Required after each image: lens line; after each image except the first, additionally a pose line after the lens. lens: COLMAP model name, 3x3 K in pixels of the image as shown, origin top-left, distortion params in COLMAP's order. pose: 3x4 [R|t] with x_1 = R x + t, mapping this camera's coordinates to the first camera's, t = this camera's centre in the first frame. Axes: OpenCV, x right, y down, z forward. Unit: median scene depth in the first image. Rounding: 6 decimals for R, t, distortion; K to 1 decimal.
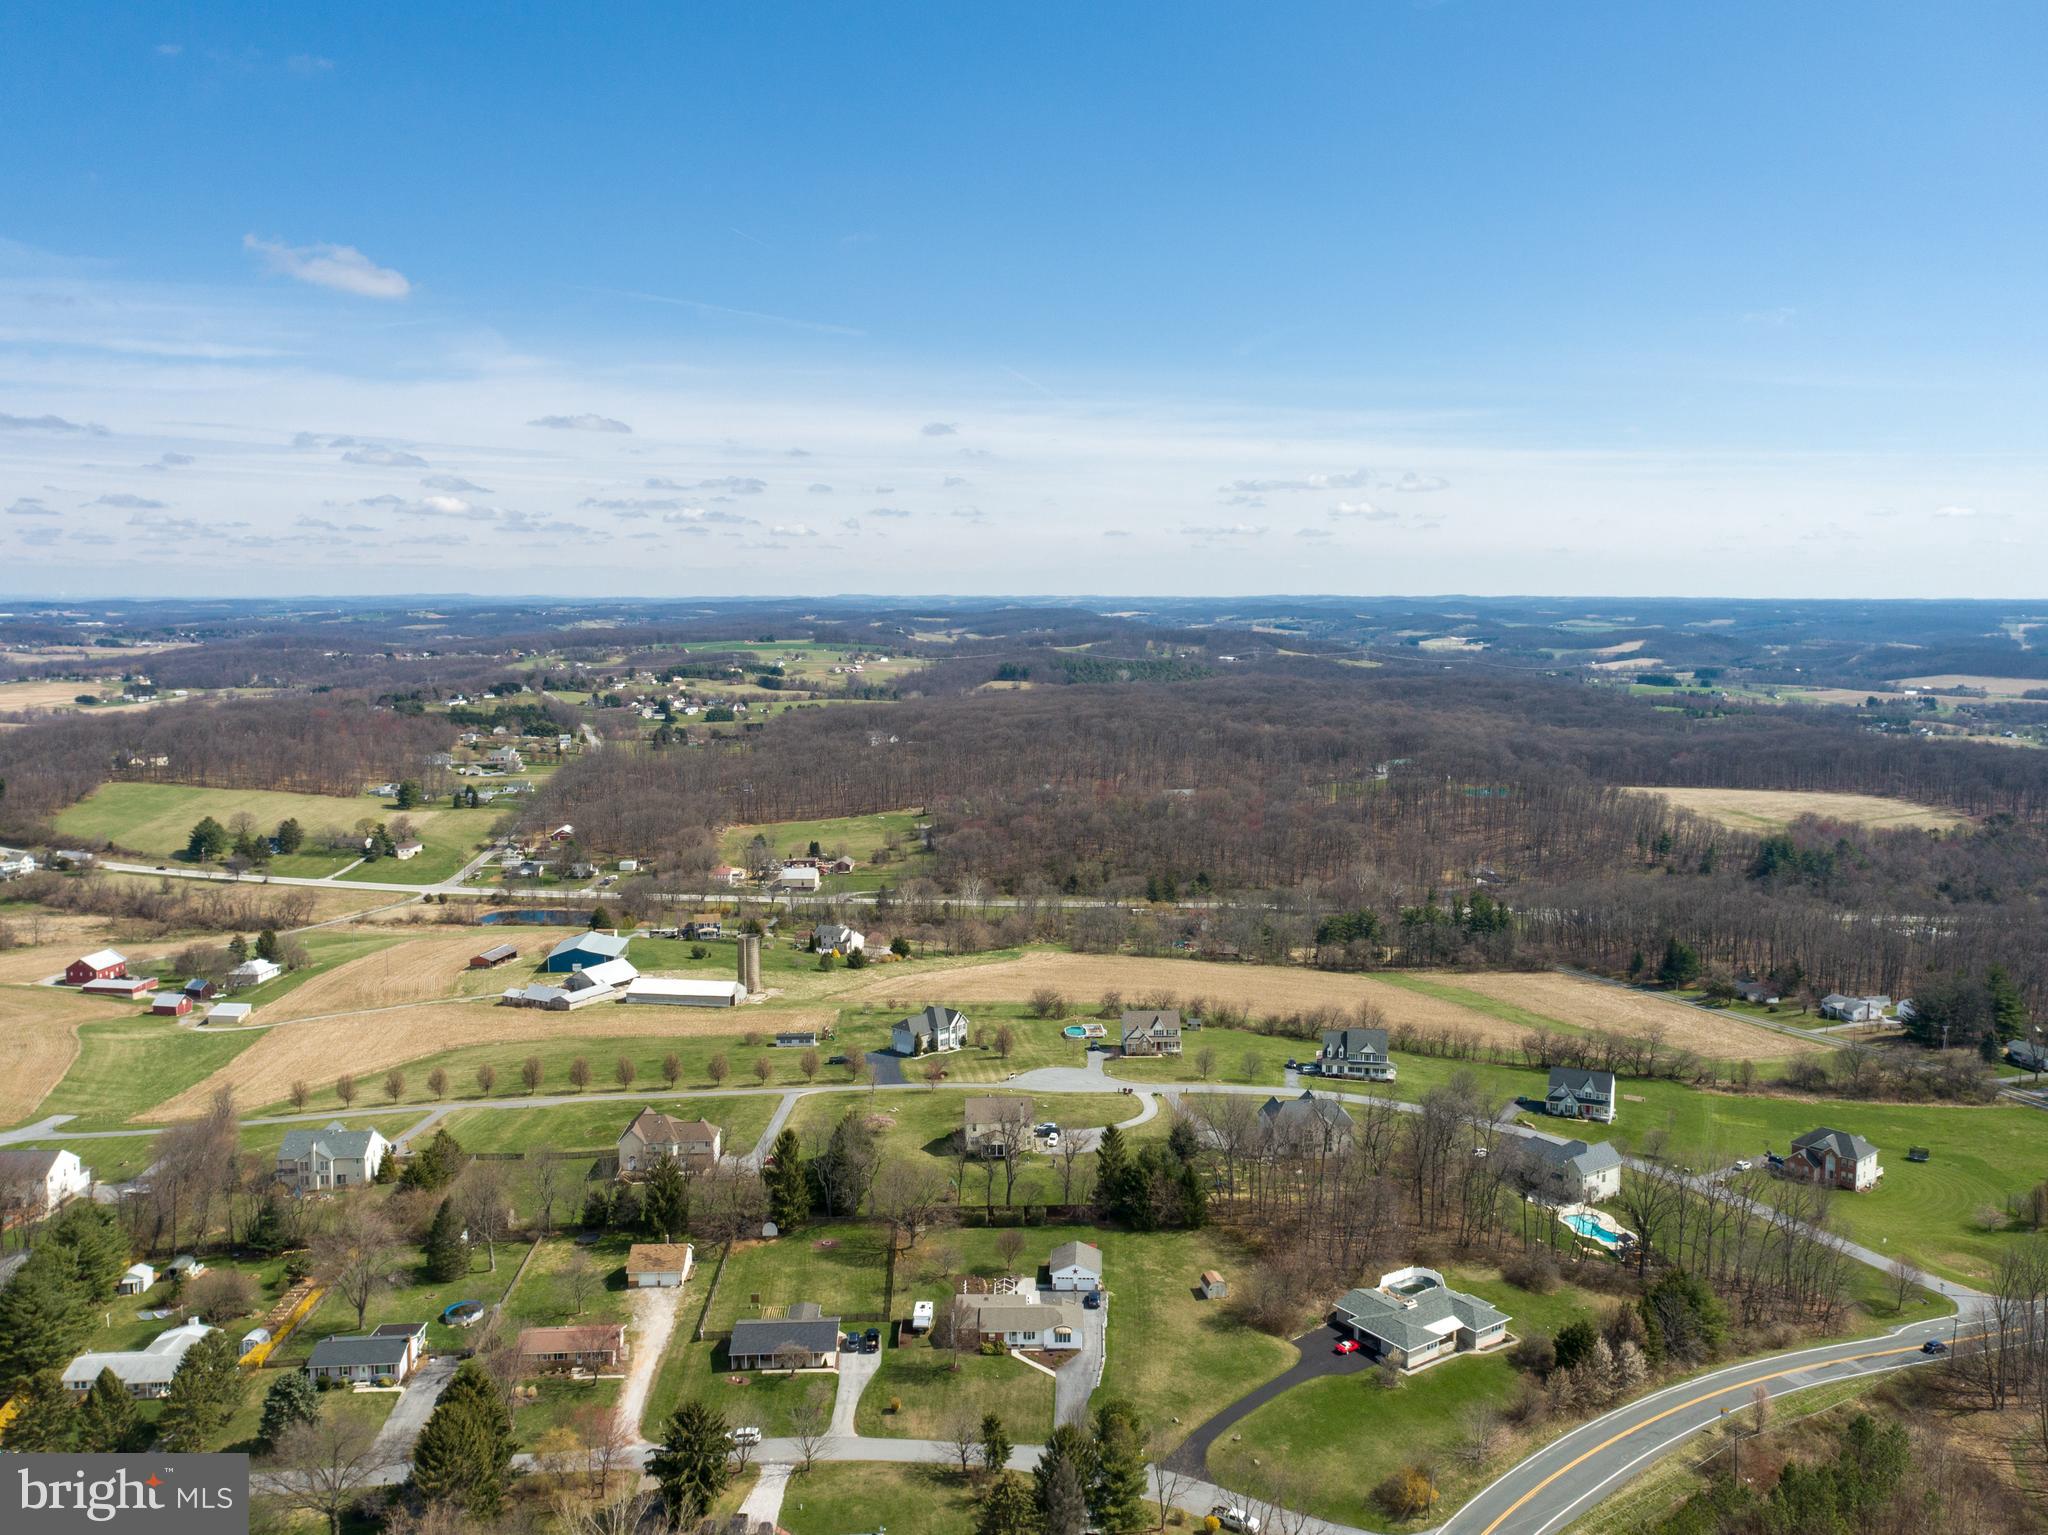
lens RADIAL K [[1605.8, 0, 1041.7], [0, 1605.8, 764.8], [0, 0, 1]] dist [0.013807, 0.004169]
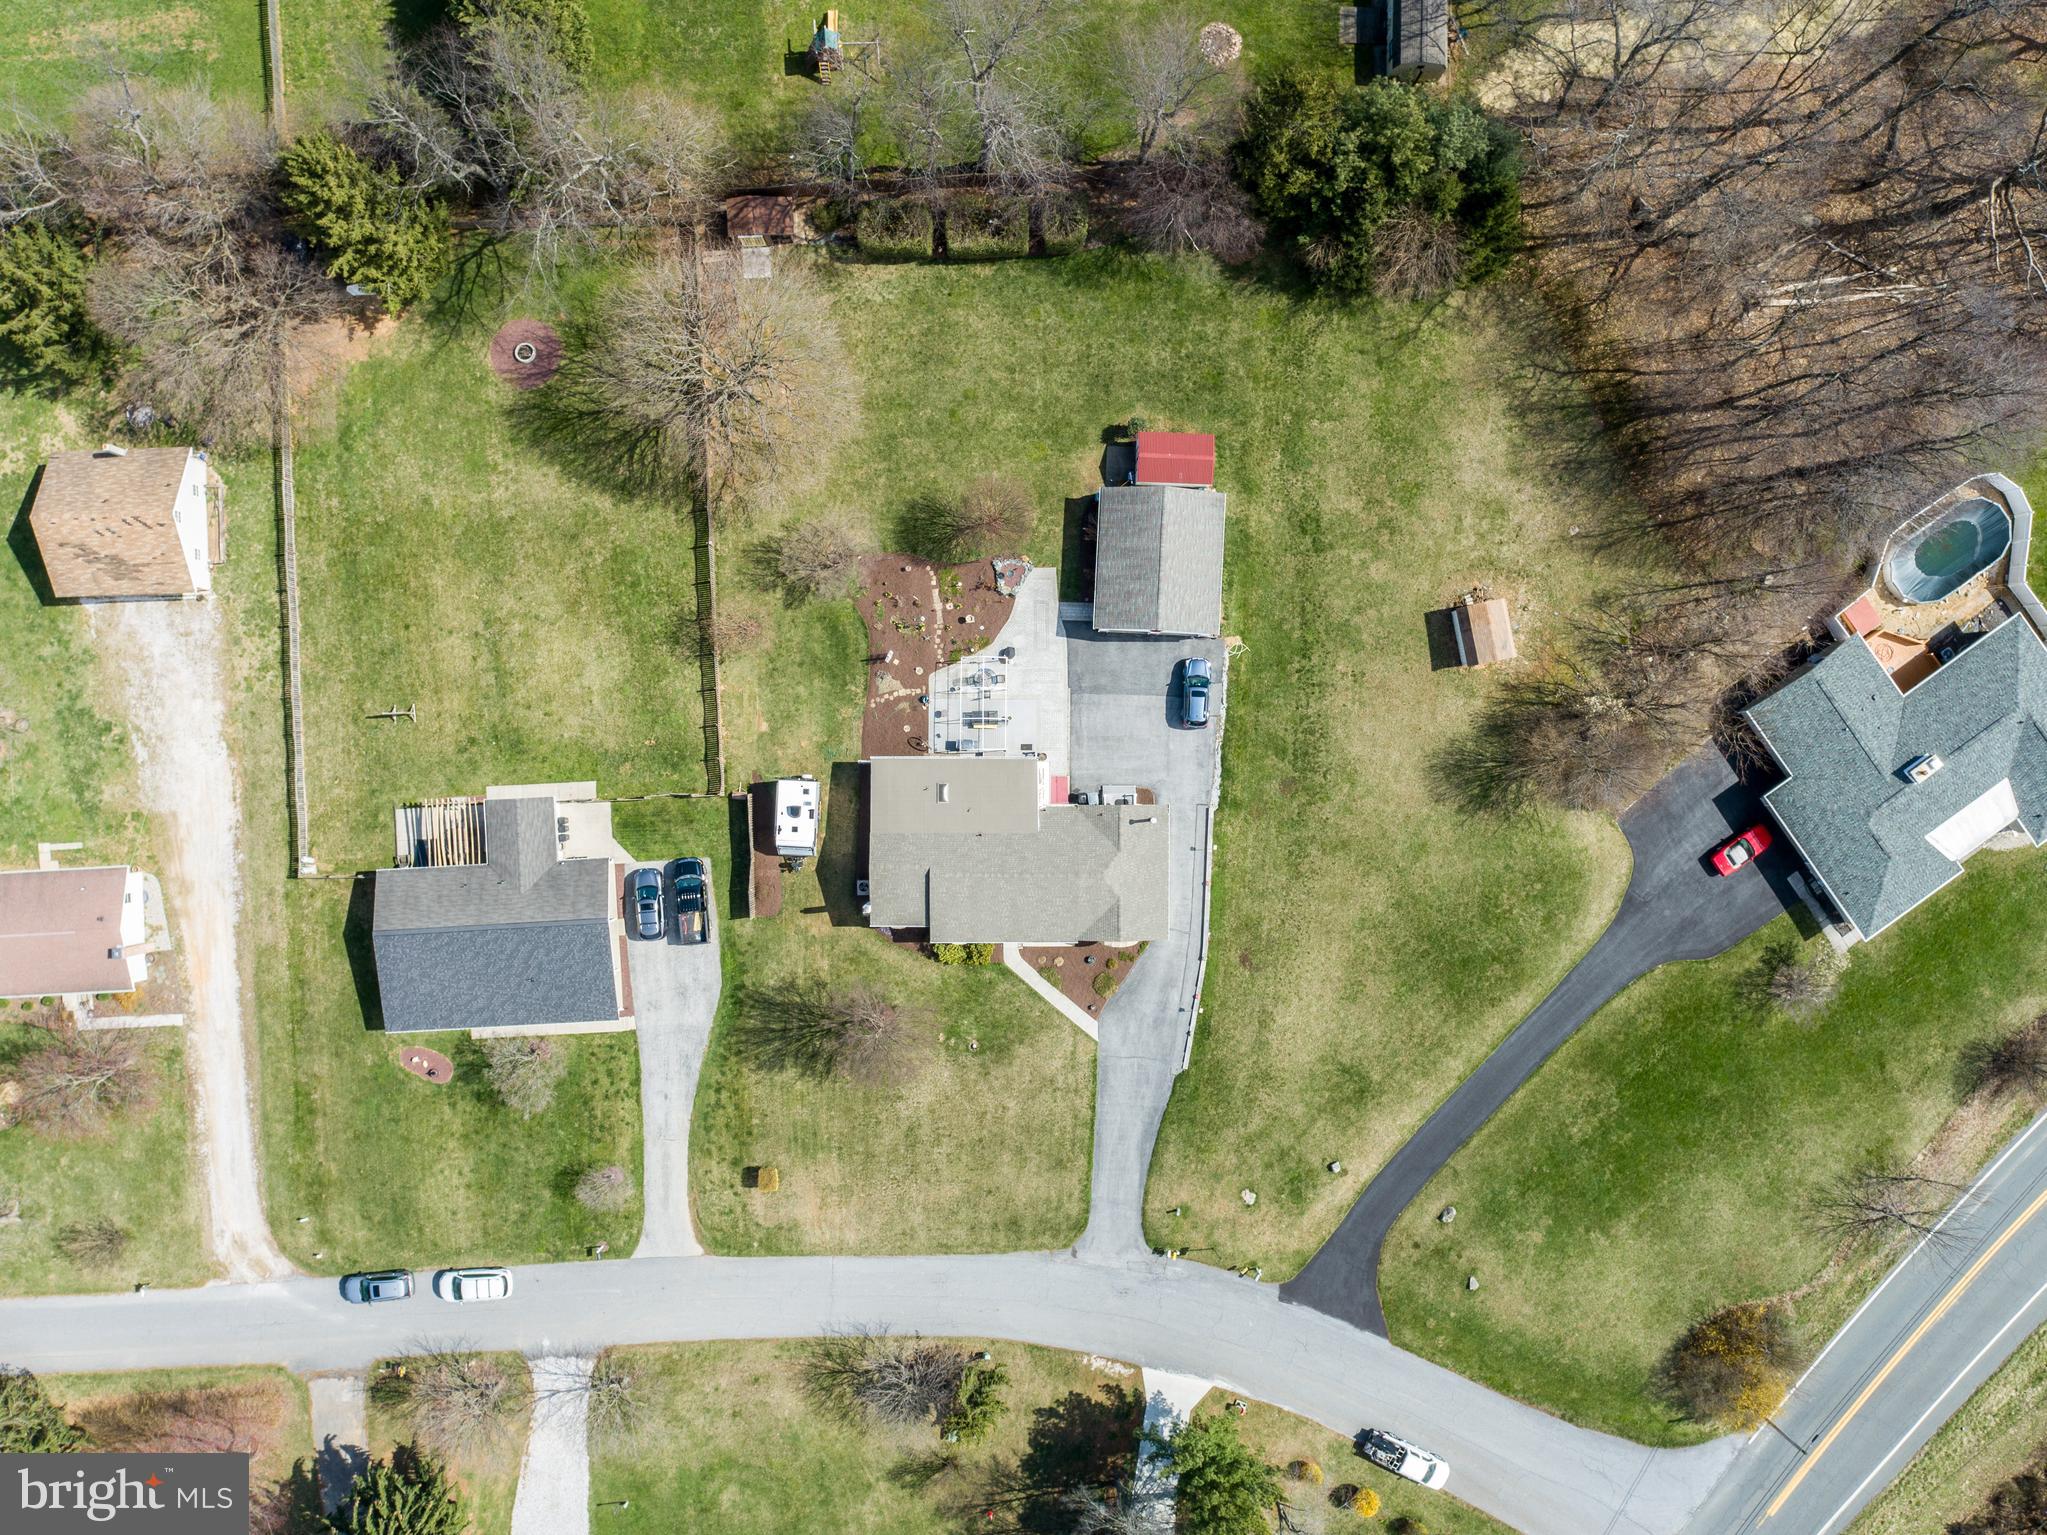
lens RADIAL K [[1568.6, 0, 1023.5], [0, 1568.6, 767.5], [0, 0, 1]] dist [-0.013005, 0.006893]
pose [[0.999923, 0.007791, 0.009622, -0.017606], [-0.010440, 0.112908, 0.993551, -0.081794], [0.006654, -0.993575, 0.112980, 0.993308]]
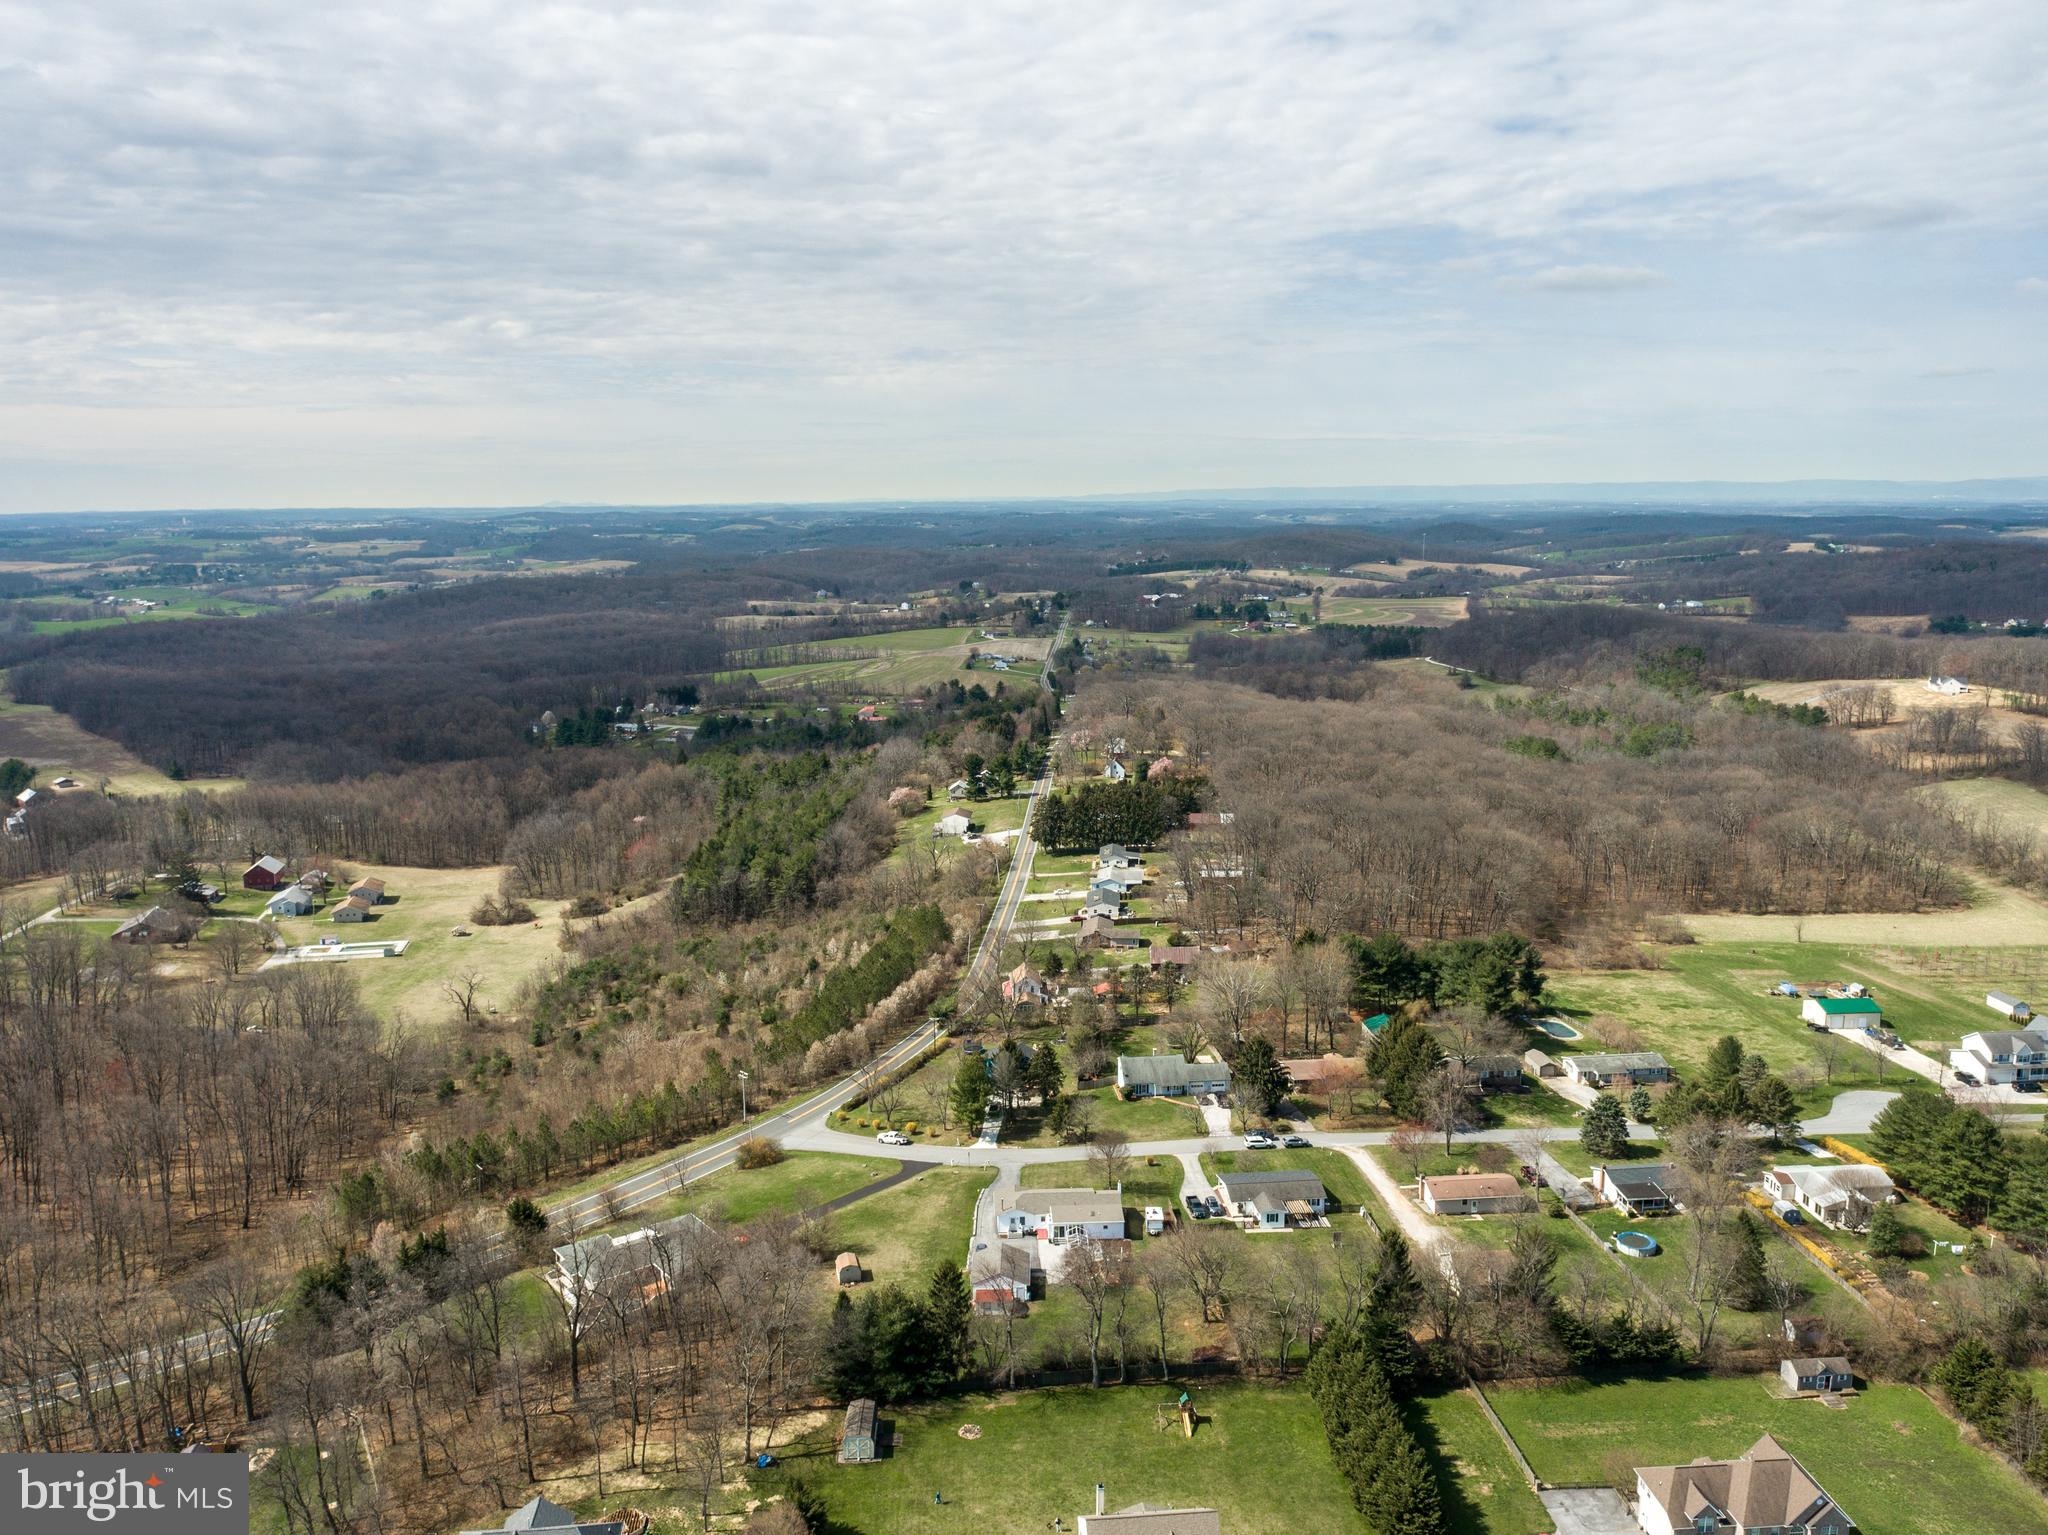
lens RADIAL K [[1605.8, 0, 1041.7], [0, 1605.8, 764.8], [0, 0, 1]] dist [0.013807, 0.004169]
pose [[-0.999279, 0.010739, -0.036426, 0.030812], [0.000085, 0.959808, 0.280659, -0.218275], [0.037976, 0.280453, -0.959116, 1.936134]]
